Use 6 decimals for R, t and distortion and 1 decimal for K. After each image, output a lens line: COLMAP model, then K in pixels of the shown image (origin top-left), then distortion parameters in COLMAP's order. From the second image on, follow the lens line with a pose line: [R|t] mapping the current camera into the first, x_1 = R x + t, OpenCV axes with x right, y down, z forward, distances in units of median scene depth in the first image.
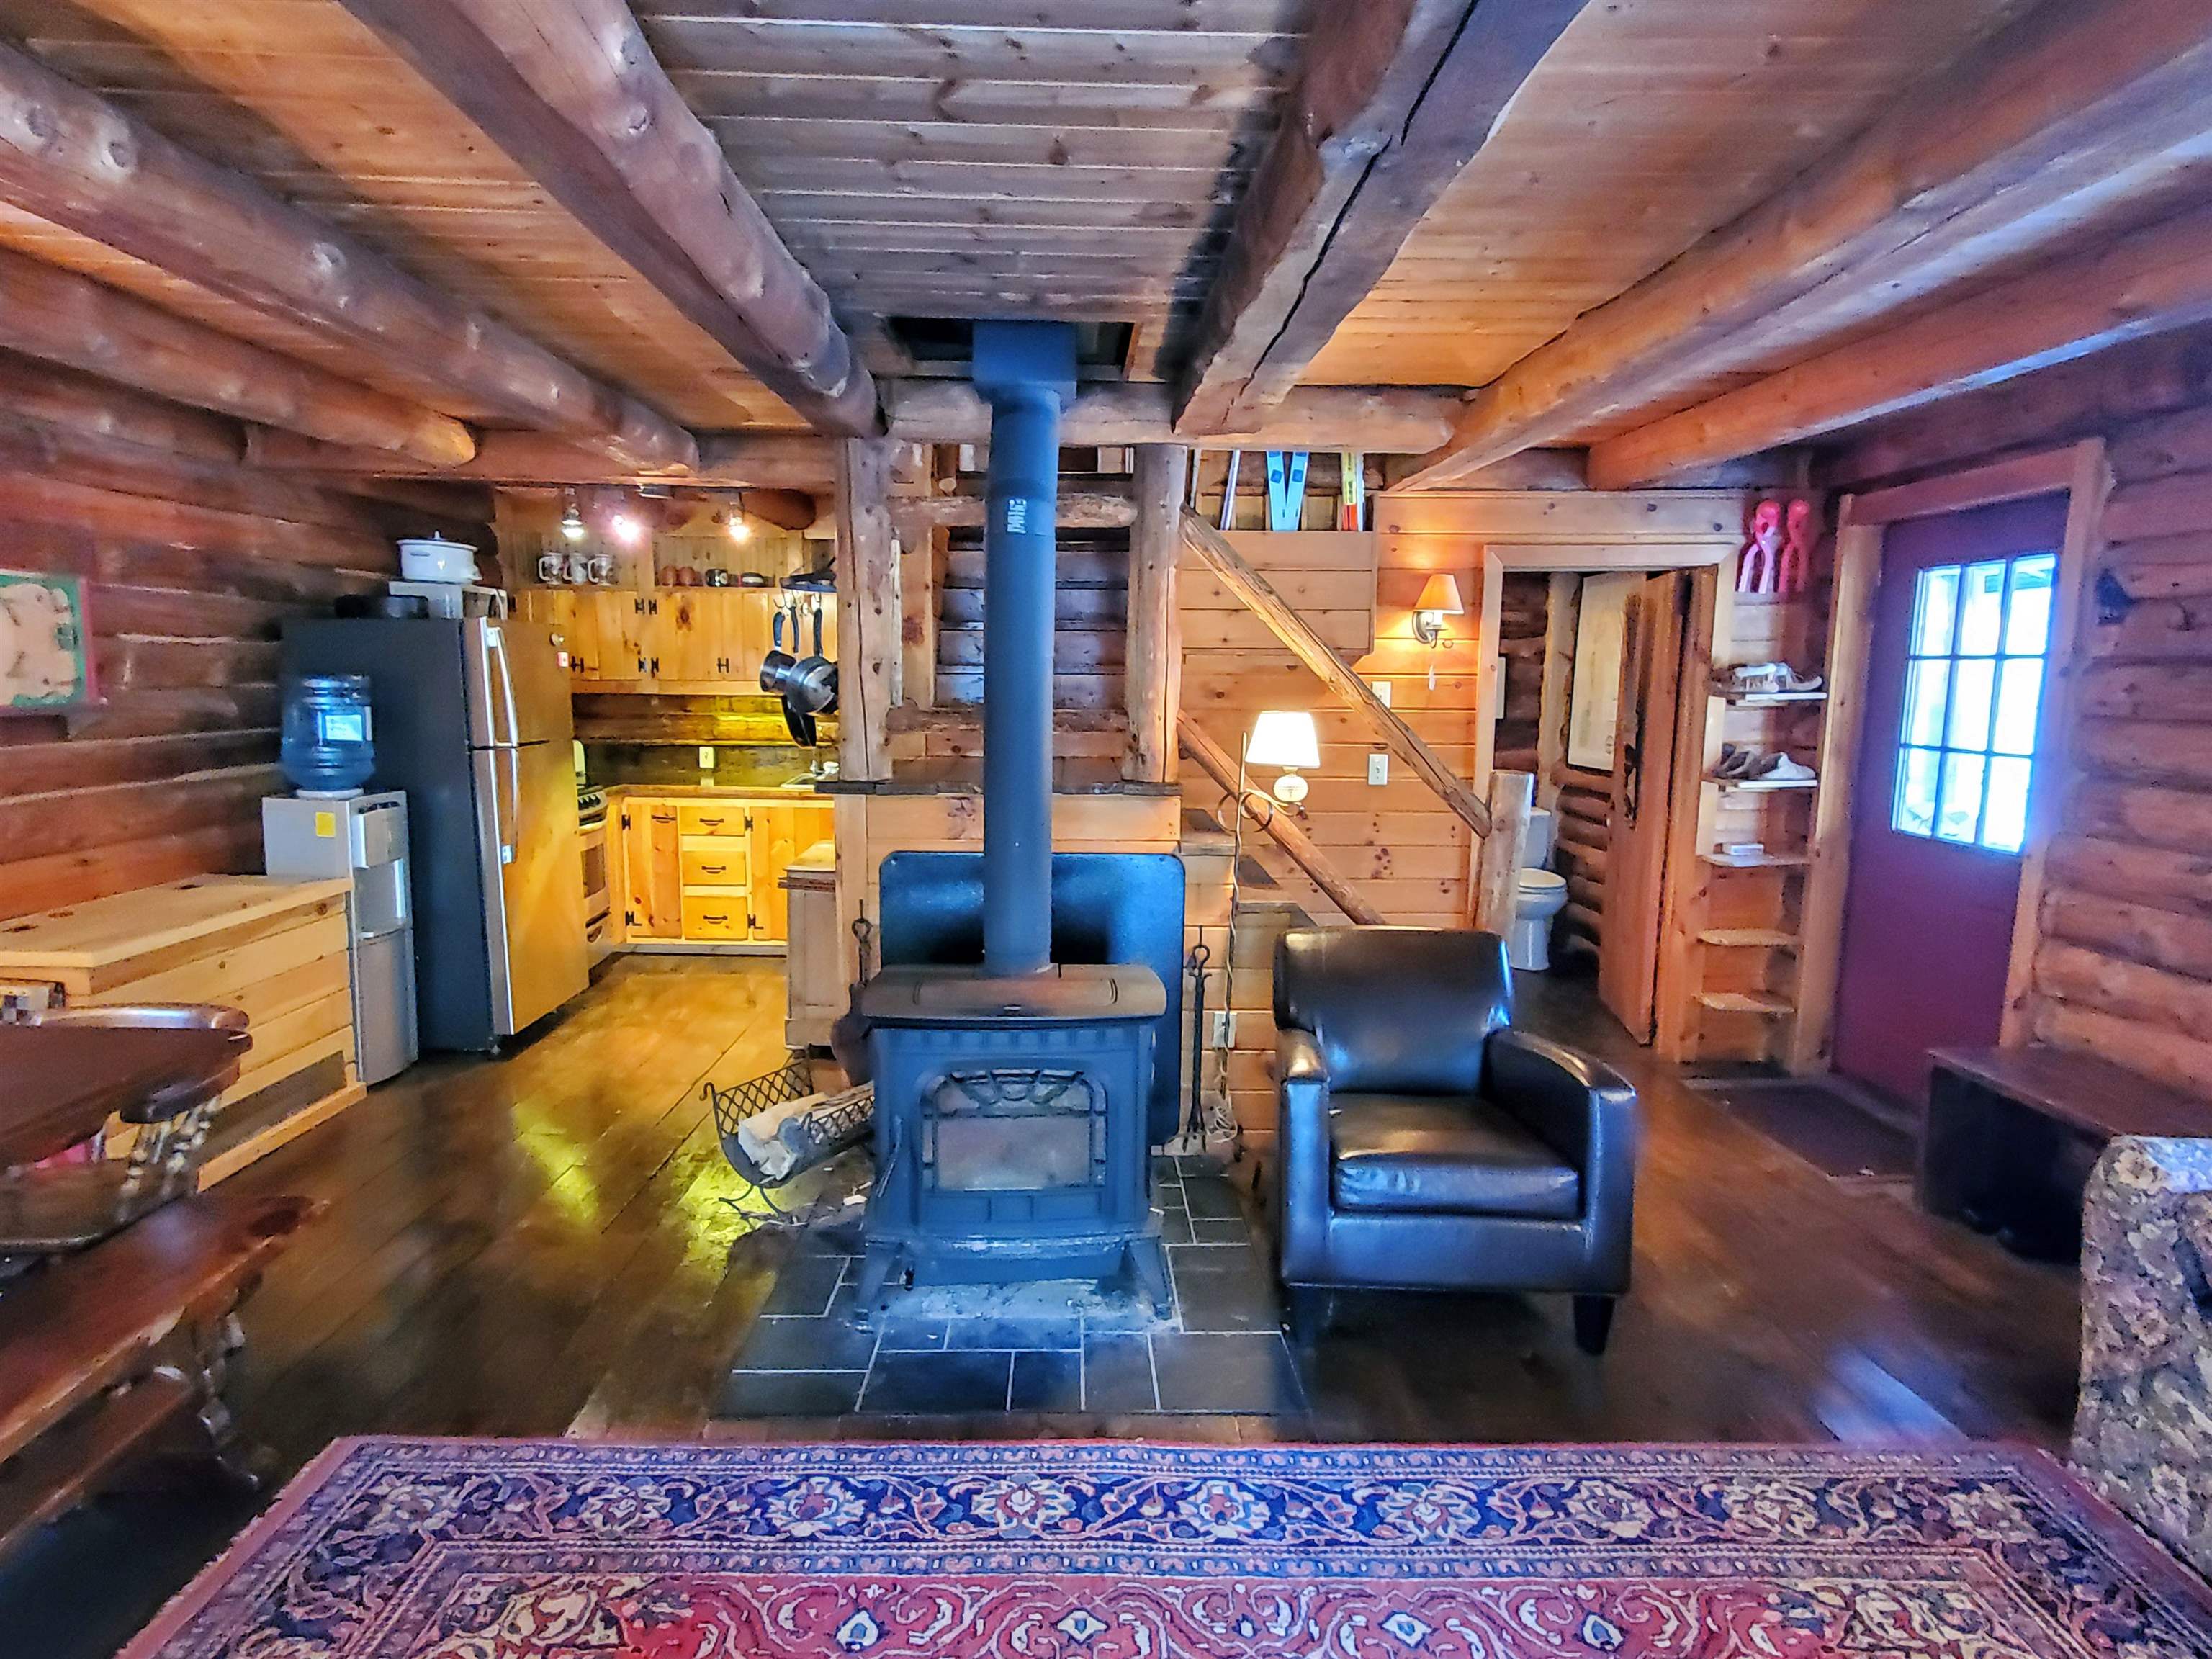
lens RADIAL K [[1160.7, 0, 1093.8], [0, 1160.7, 836.0], [0, 0, 1]] dist [0.003800, 0.004131]
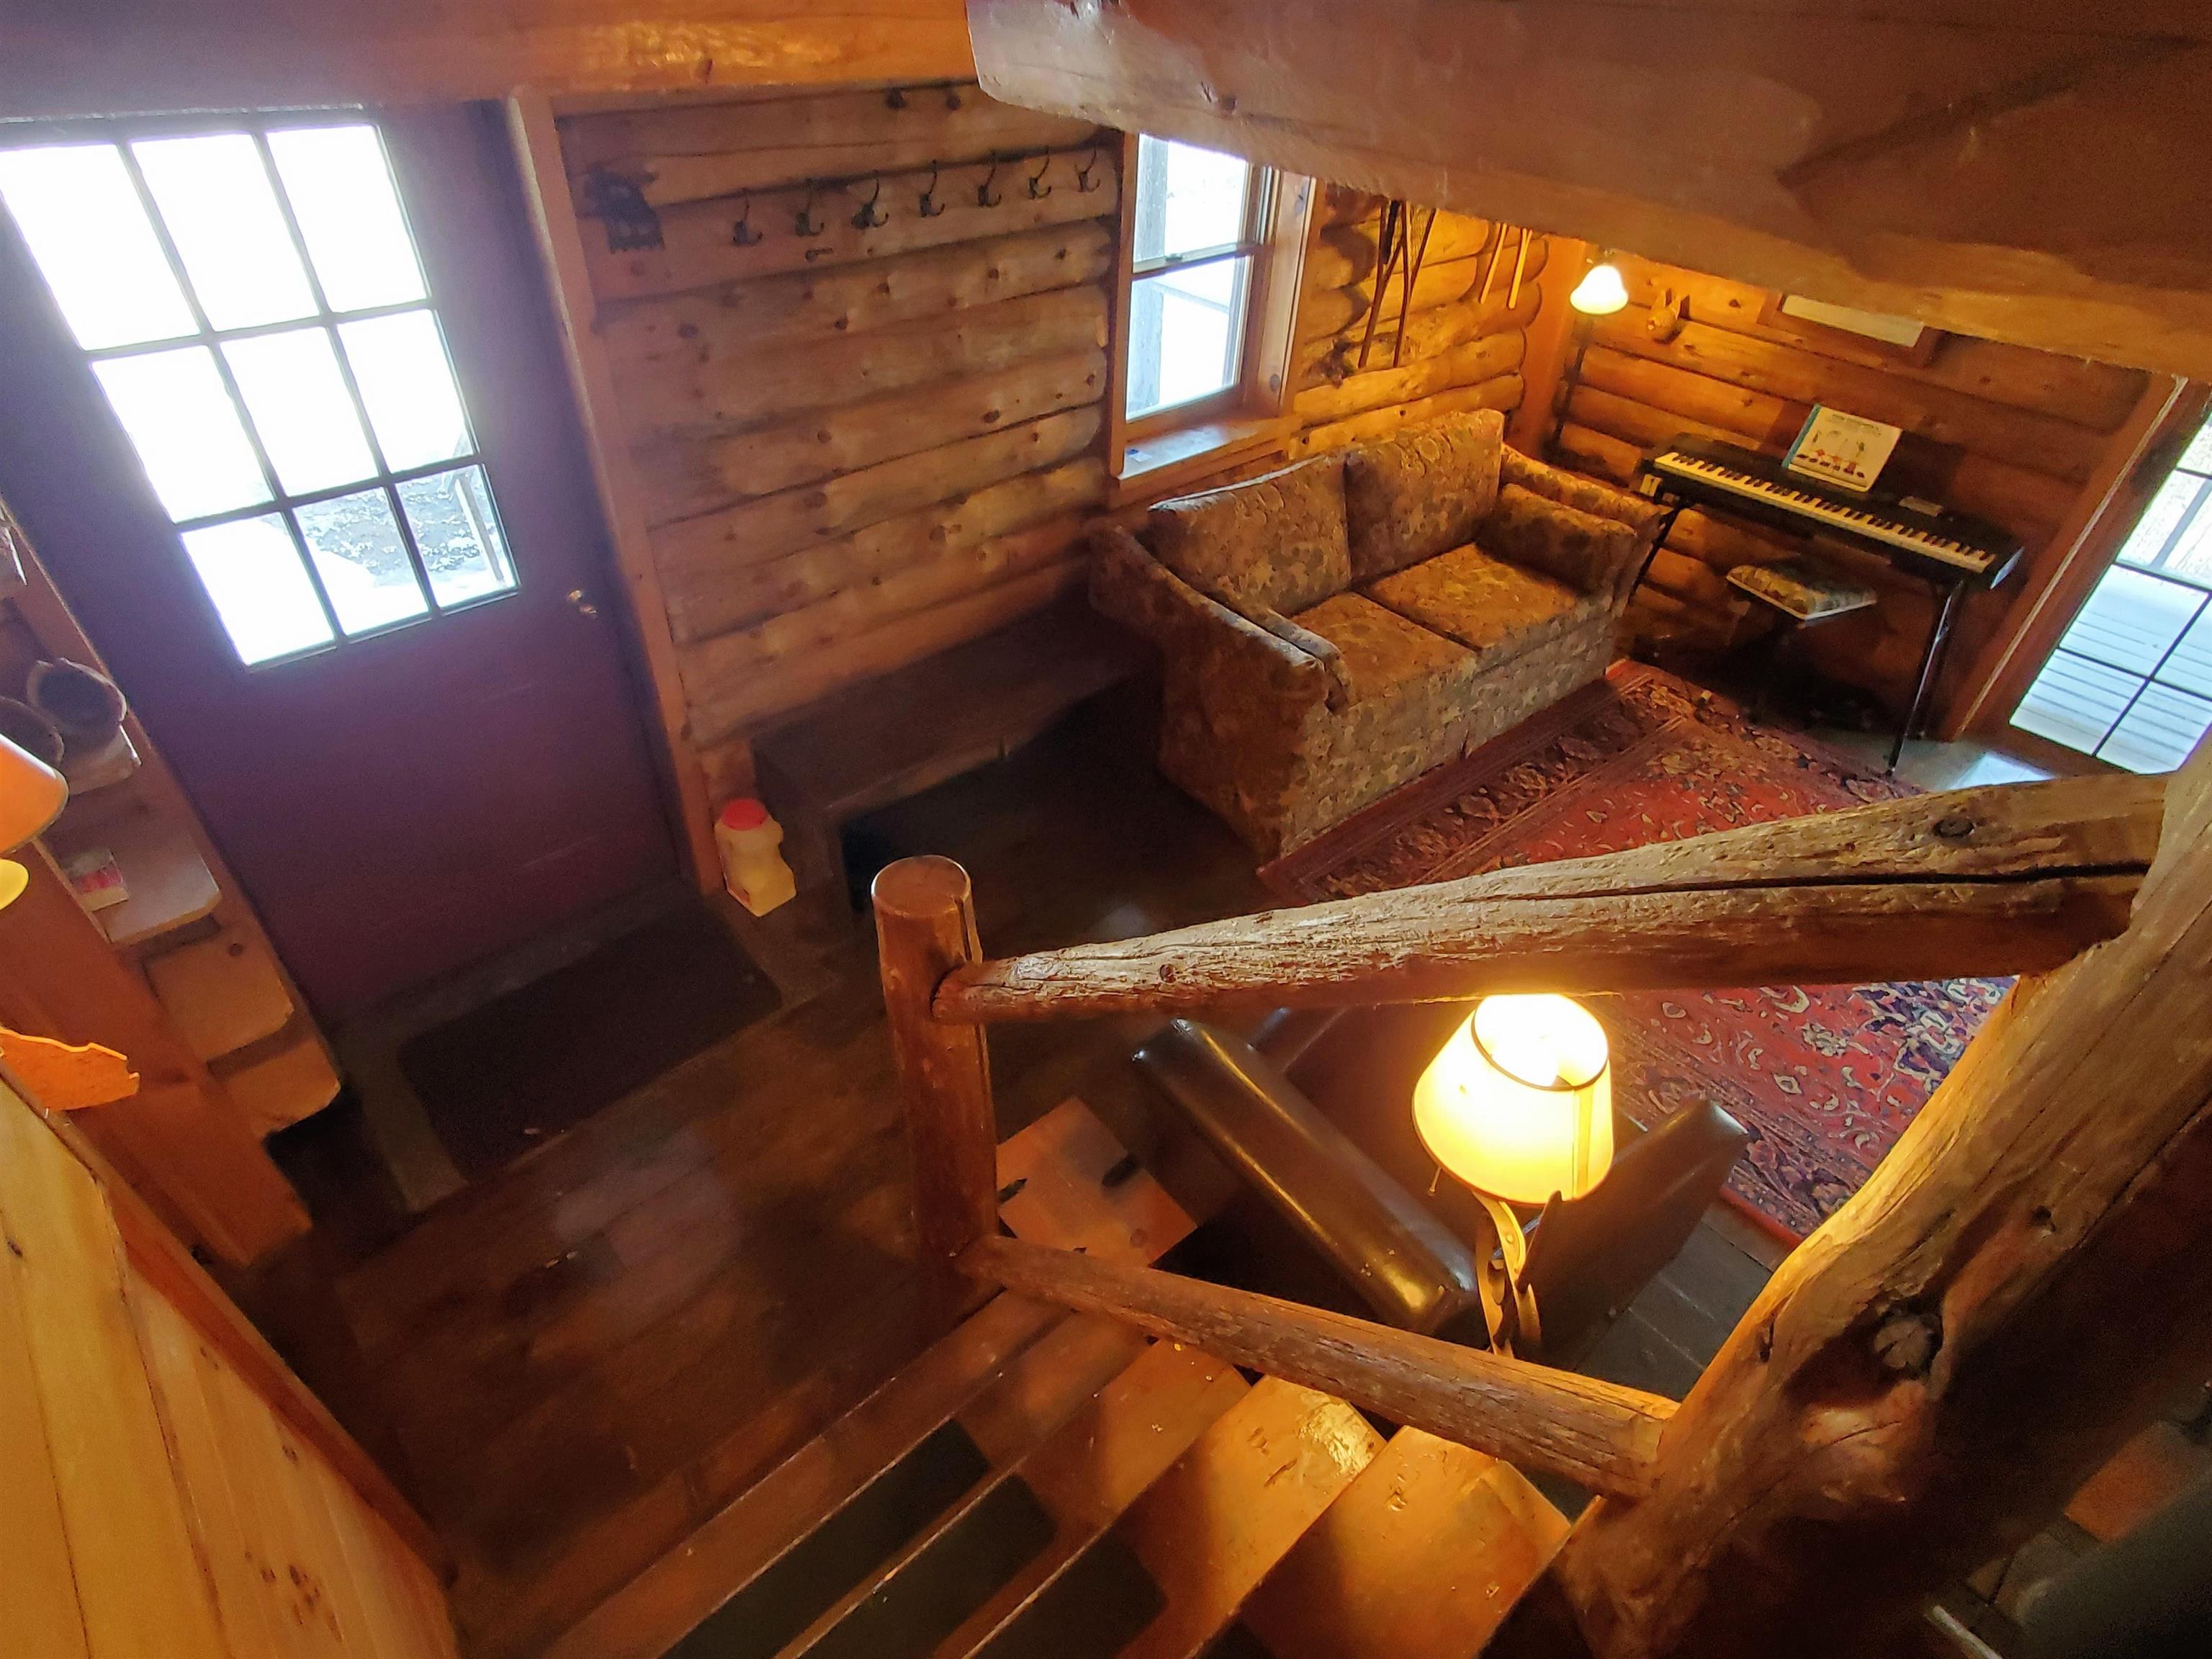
lens RADIAL K [[1160.7, 0, 1095.7], [0, 1160.7, 840.7], [0, 0, 1]] dist [0.003800, 0.004131]
pose [[-0.642618, -0.520685, 0.562077, 0.112113], [0.068196, 0.691820, 0.718842, -0.528785], [-0.763146, 0.500272, -0.409067, 1.562960]]
